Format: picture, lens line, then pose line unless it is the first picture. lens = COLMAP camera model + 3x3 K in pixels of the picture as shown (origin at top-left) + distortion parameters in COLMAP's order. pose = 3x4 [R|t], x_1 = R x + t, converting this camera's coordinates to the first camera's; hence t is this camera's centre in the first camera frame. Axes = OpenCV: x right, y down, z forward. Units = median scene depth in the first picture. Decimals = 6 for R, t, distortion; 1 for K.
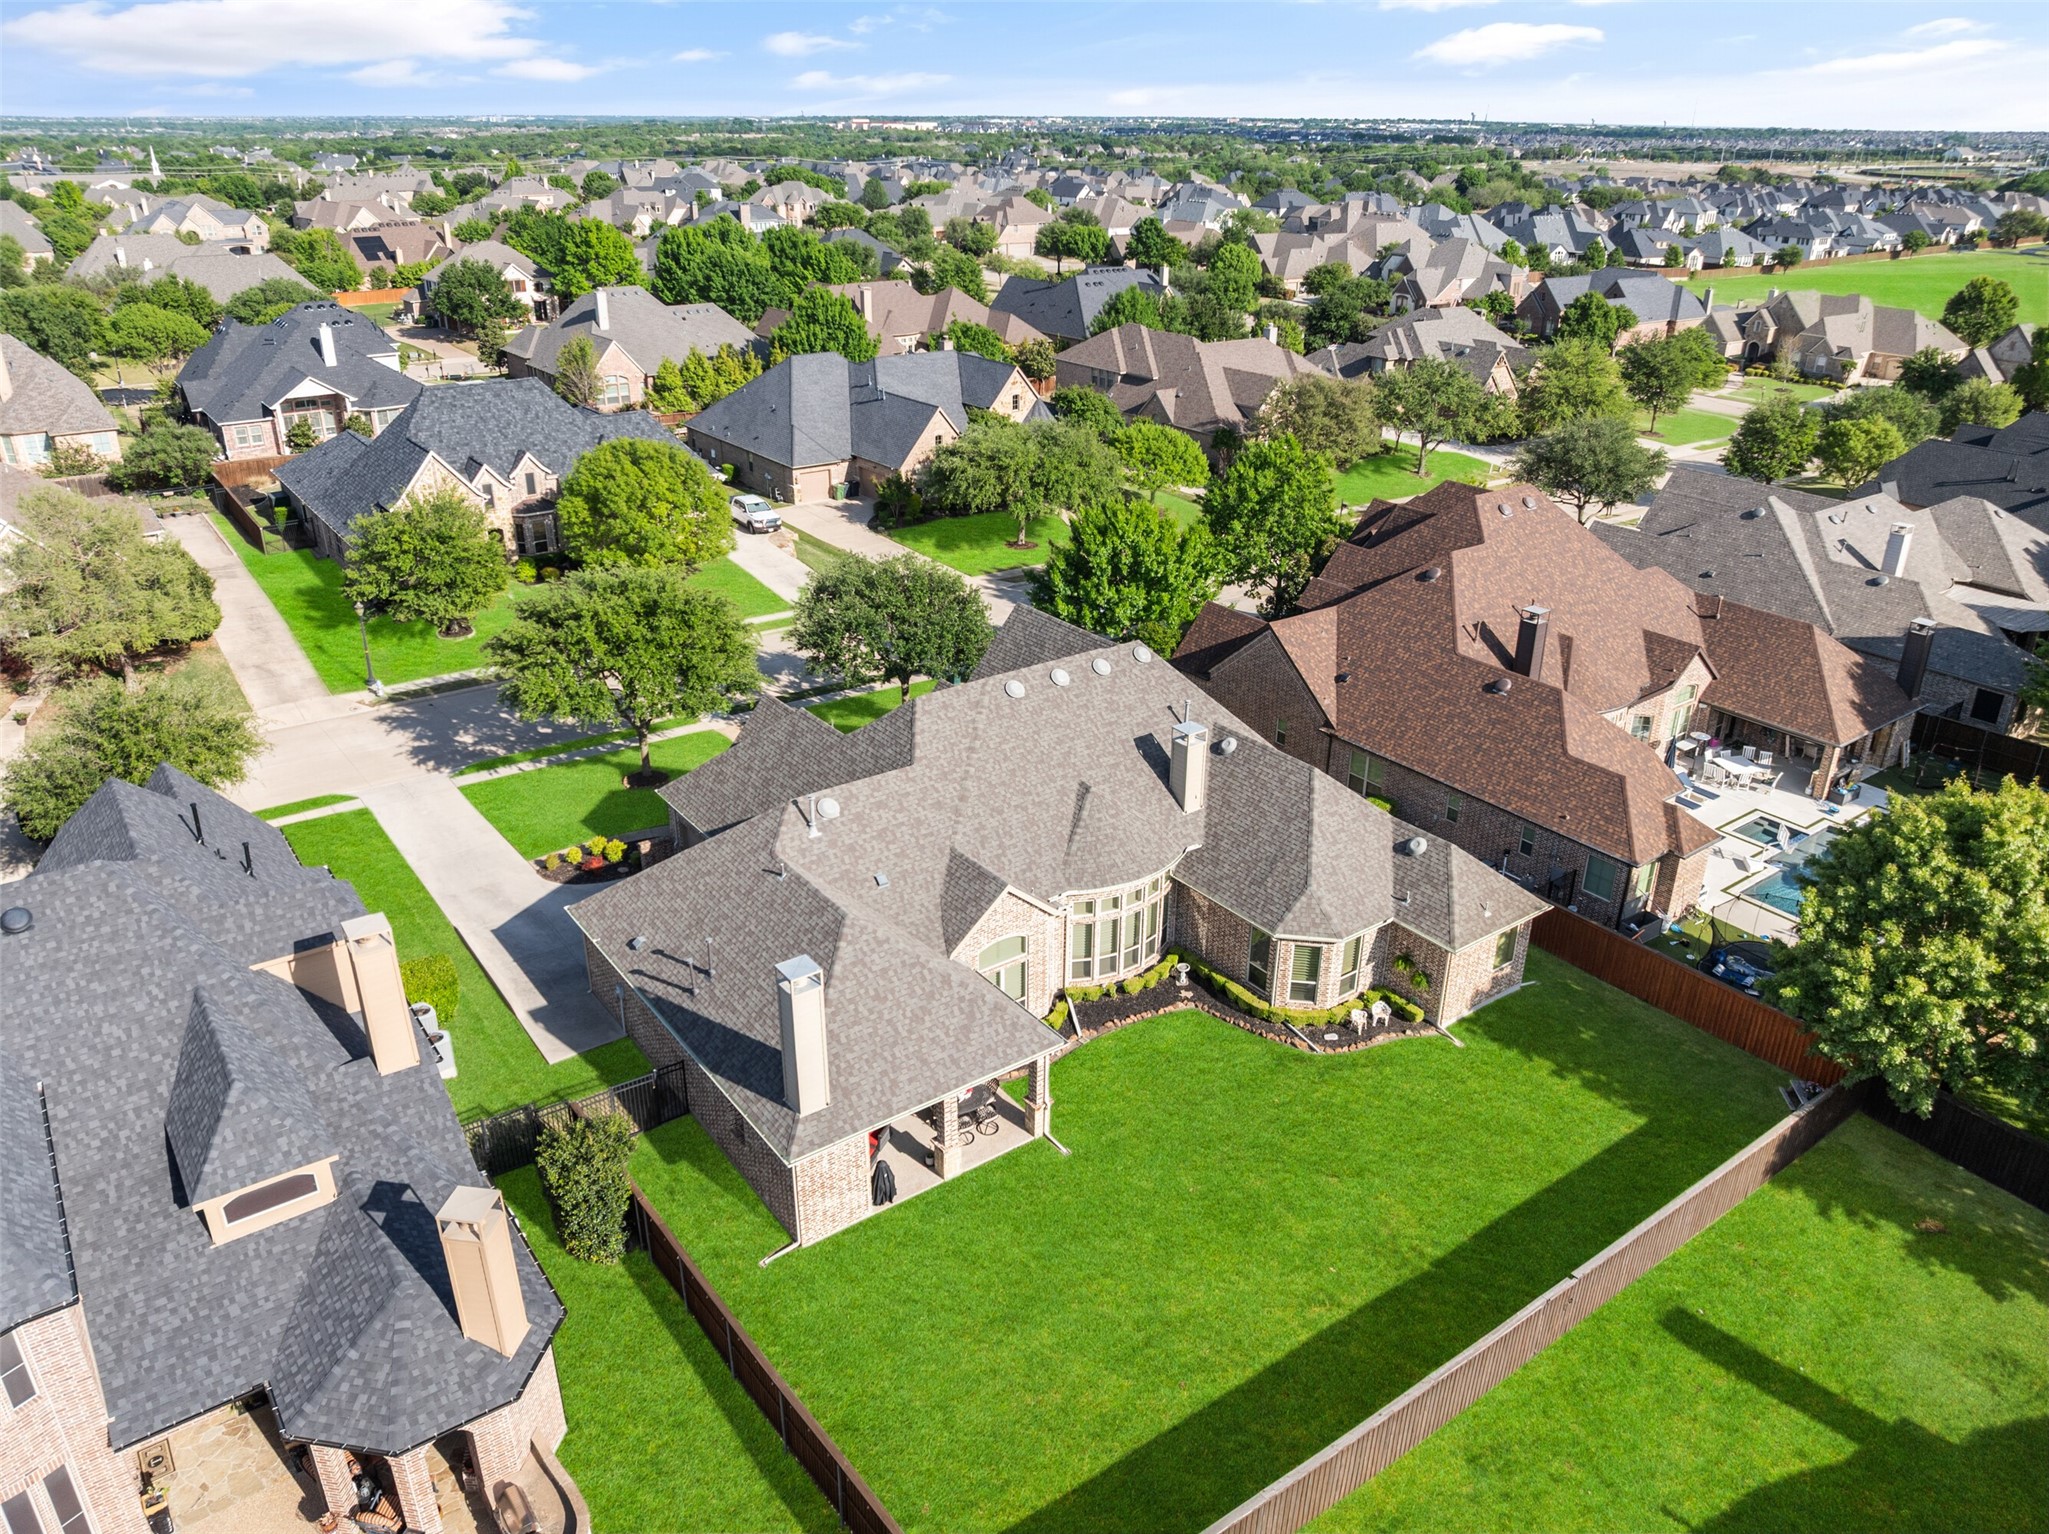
lens RADIAL K [[1428.4, 0, 1030.3], [0, 1428.4, 768.3], [0, 0, 1]] dist [-0.034364, -0.001159]
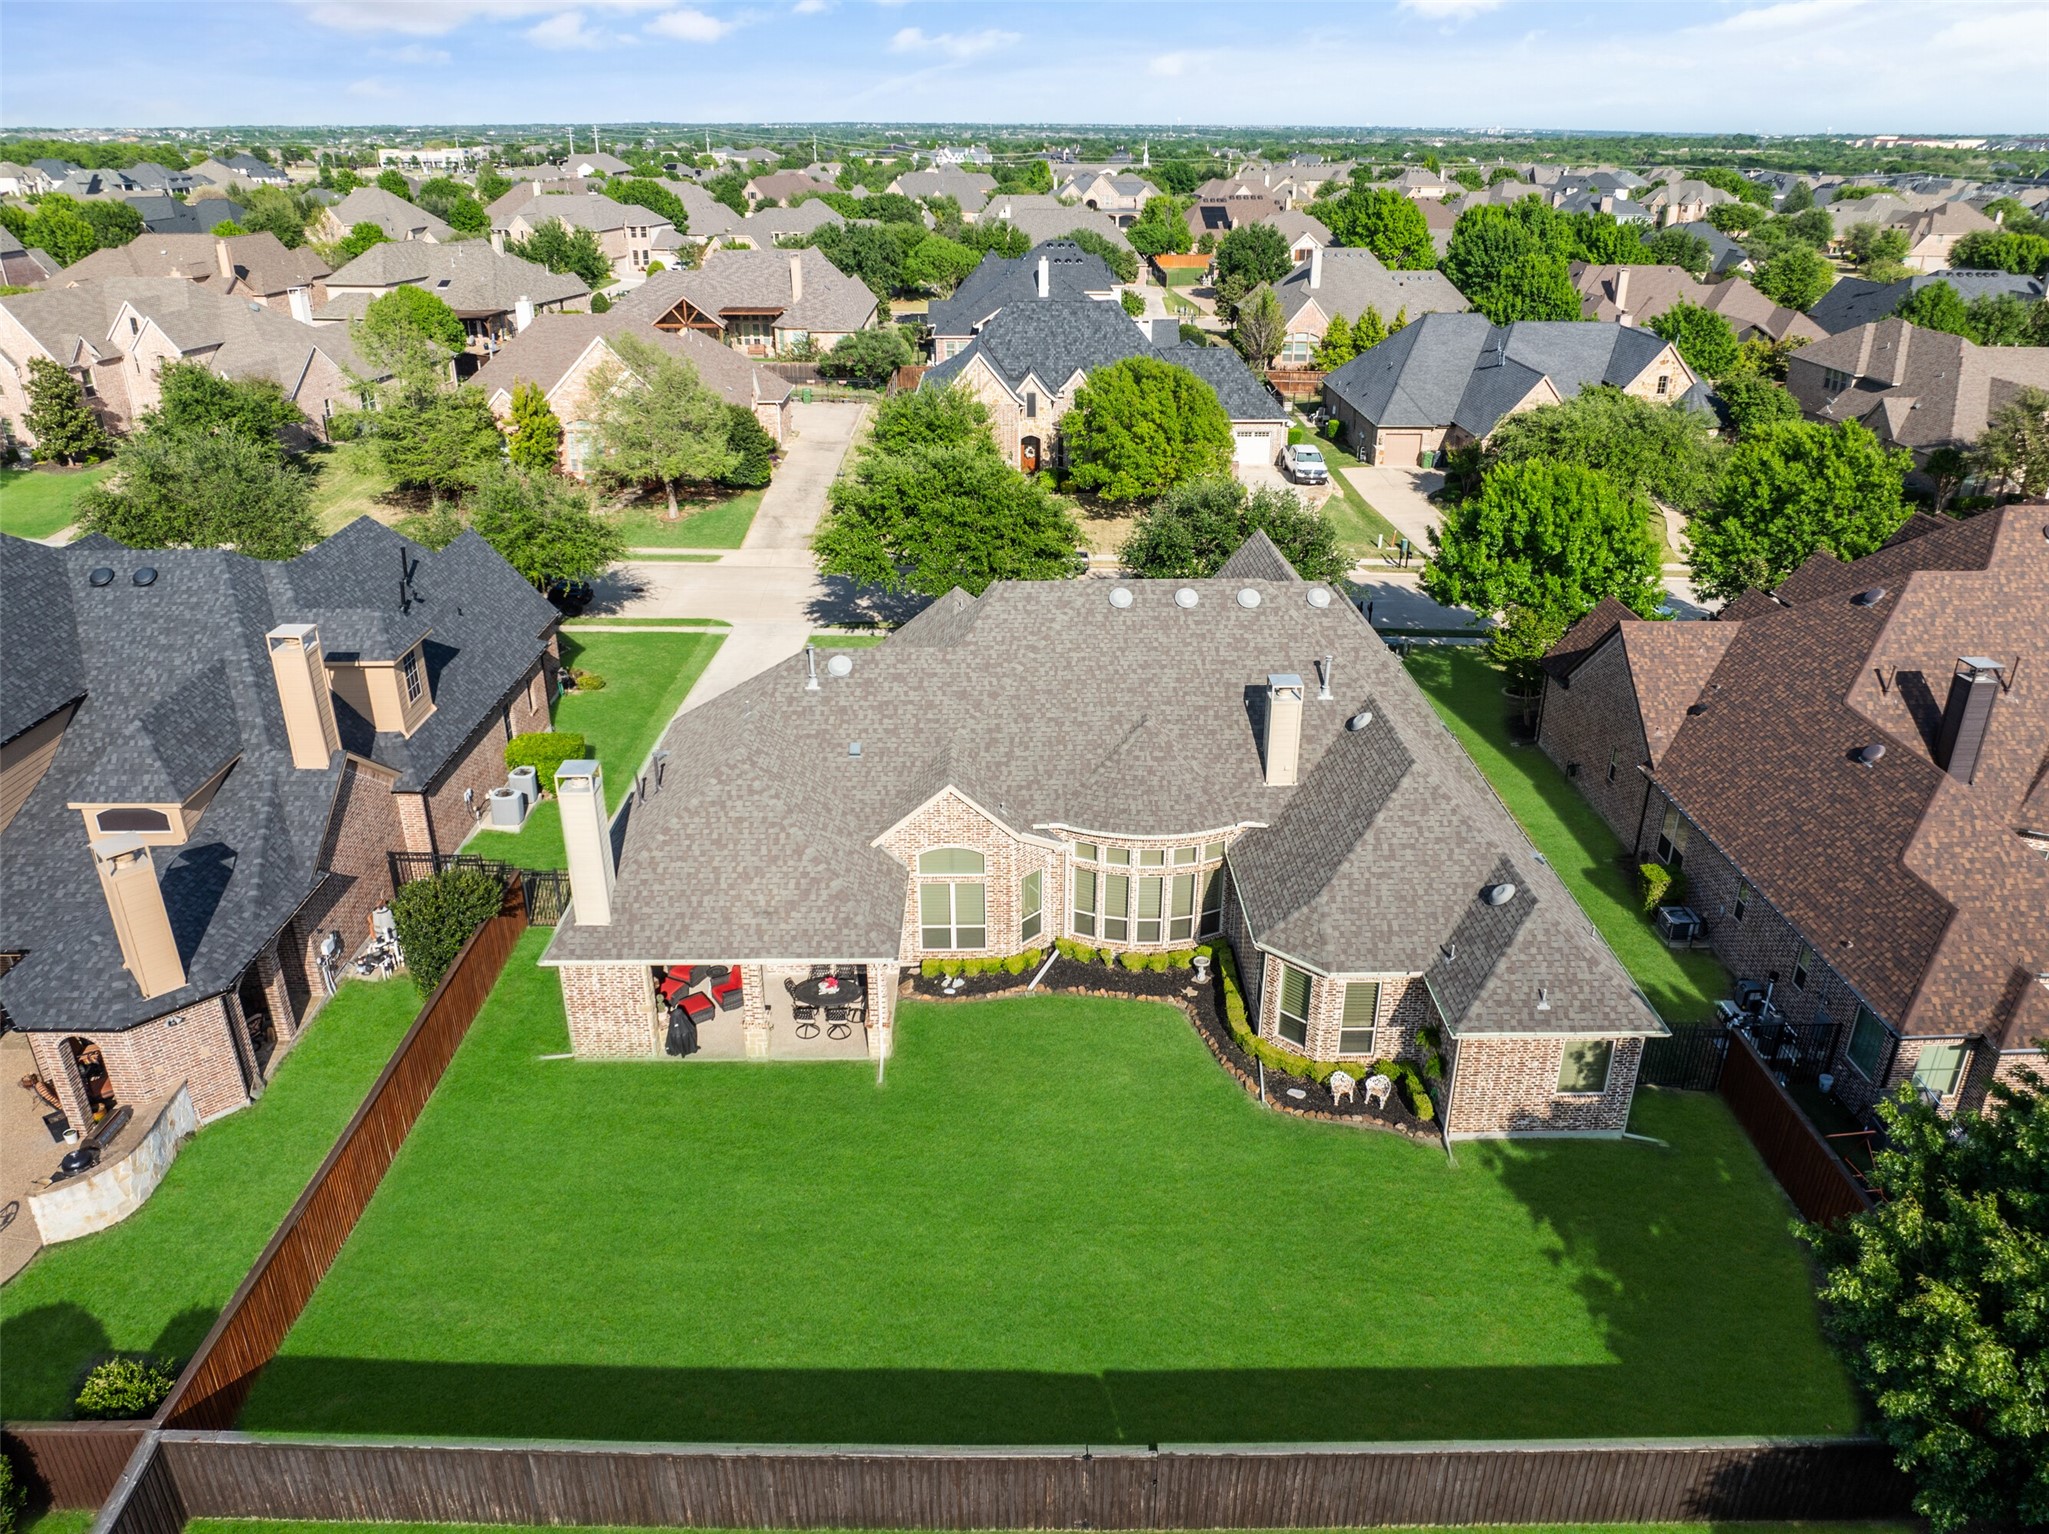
lens RADIAL K [[1428.4, 0, 1030.3], [0, 1428.4, 768.3], [0, 0, 1]] dist [-0.034364, -0.001159]
pose [[0.814831, 0.234239, -0.530267, 0.317298], [-0.237822, 0.969282, 0.062721, 0.002852], [0.528670, 0.075003, 0.845508, 0.178741]]
